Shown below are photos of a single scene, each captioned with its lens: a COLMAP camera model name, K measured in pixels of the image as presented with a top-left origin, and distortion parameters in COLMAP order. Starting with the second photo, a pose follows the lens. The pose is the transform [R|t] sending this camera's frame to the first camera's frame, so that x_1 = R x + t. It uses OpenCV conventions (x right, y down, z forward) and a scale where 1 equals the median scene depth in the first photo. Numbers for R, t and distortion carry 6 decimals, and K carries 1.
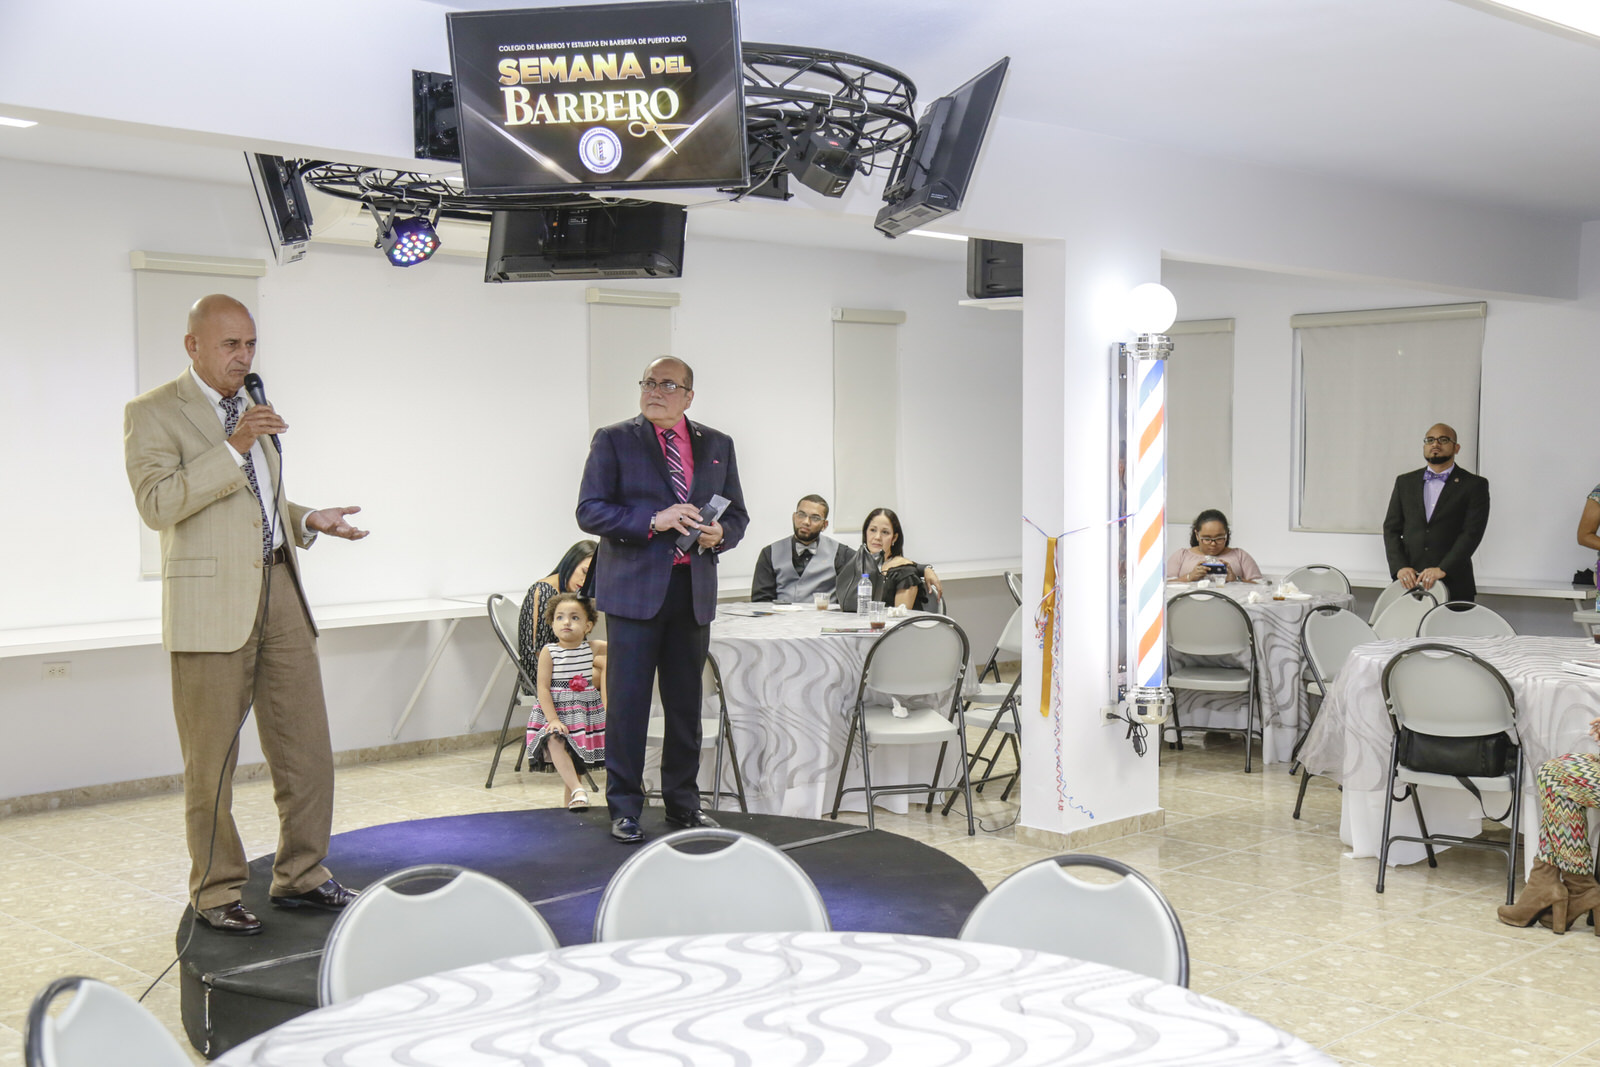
lens RADIAL K [[1802.7, 0, 792.7], [0, 1802.7, 533.2], [0, 0, 1]] dist [0.109993, 0.000000]
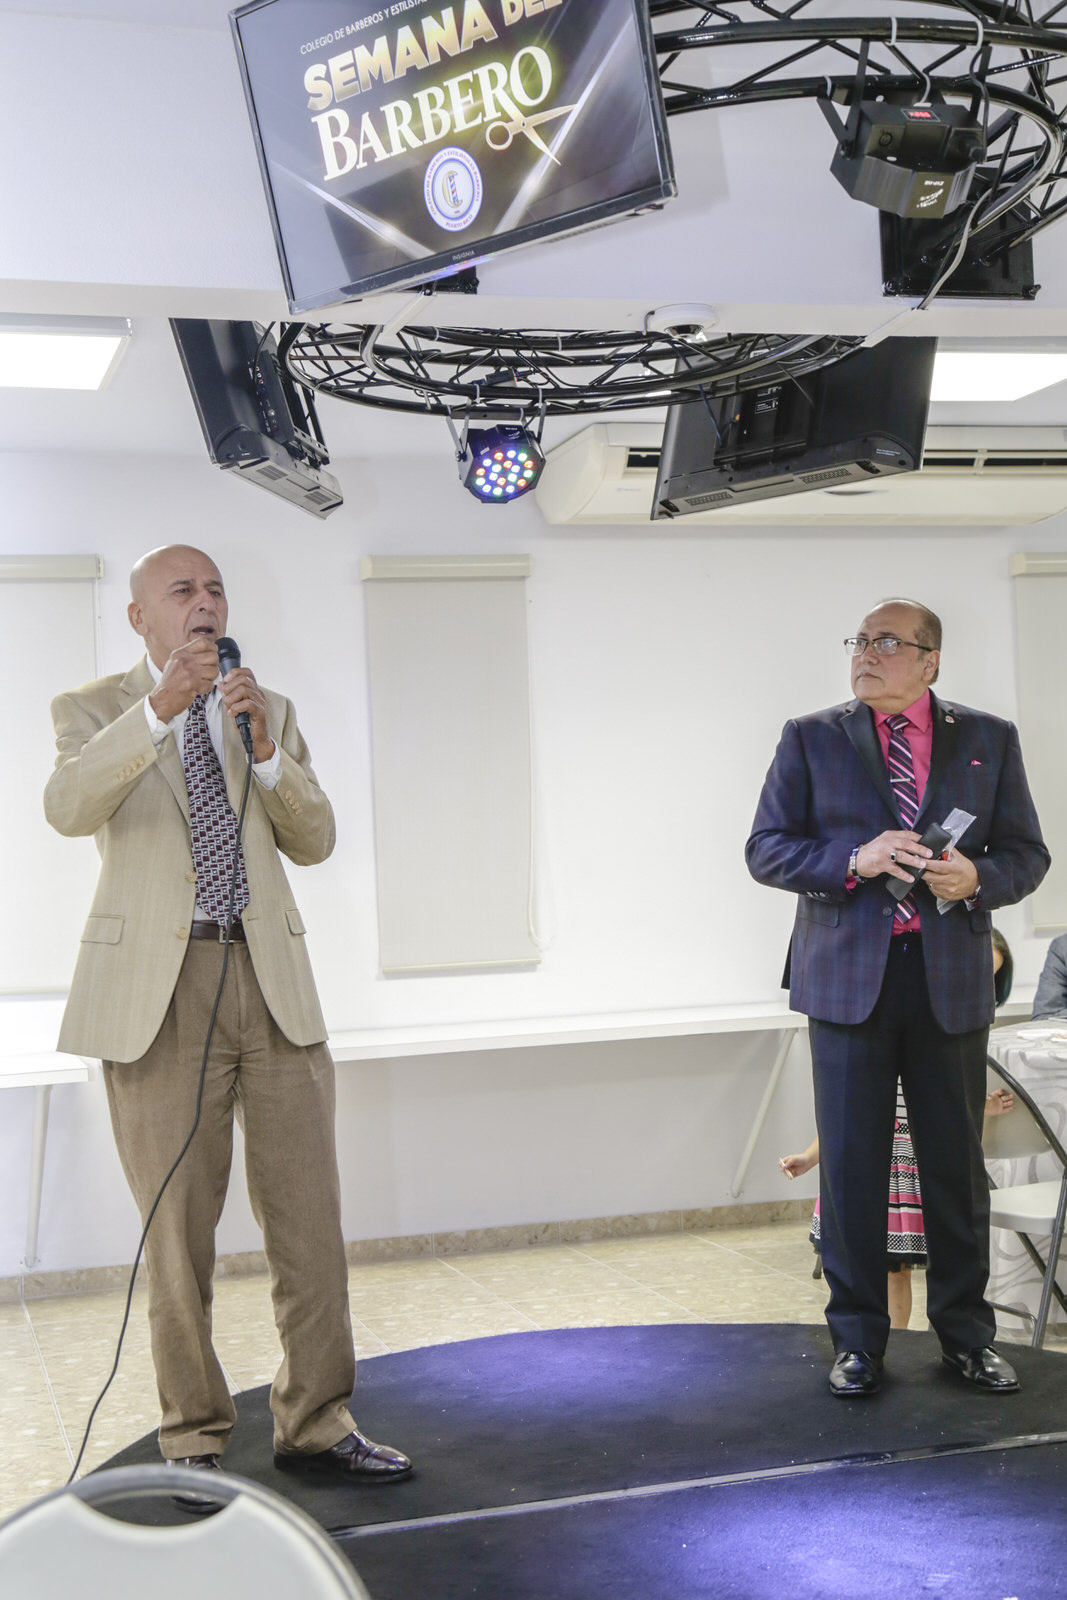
lens RADIAL K [[2128.2, 0, 497.9], [0, 2128.2, 819.9], [0, 0, 1]] dist [0.160894, 0.000000]
pose [[0.882068, -0.046606, -0.468811, 0.155598], [0.020169, 0.997918, -0.061258, 0.020778], [0.470690, 0.044578, 0.881172, 0.300977]]
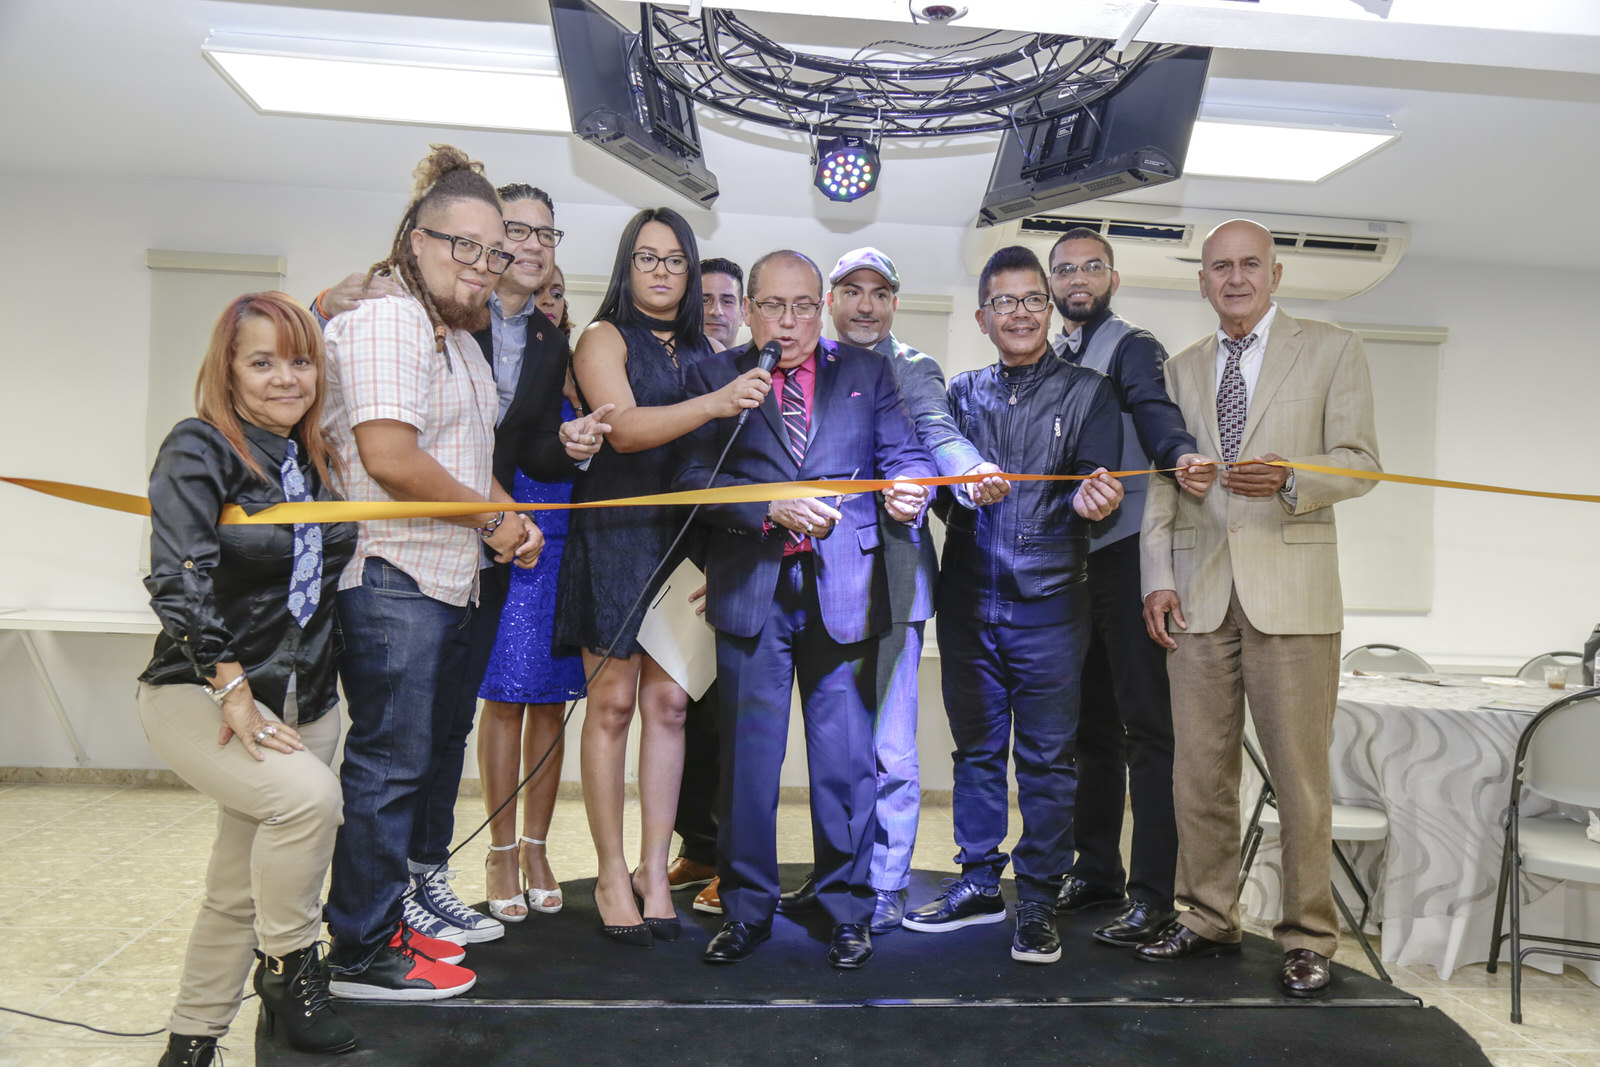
lens RADIAL K [[1348.7, 0, 796.3], [0, 1348.7, 540.1], [0, 0, 1]] dist [-0.042850, 0.070237]
pose [[0.781345, 0.024472, -0.623620, 0.165560], [-0.072486, 0.996027, -0.051733, 0.045765], [0.619876, 0.085625, 0.780014, 0.509847]]
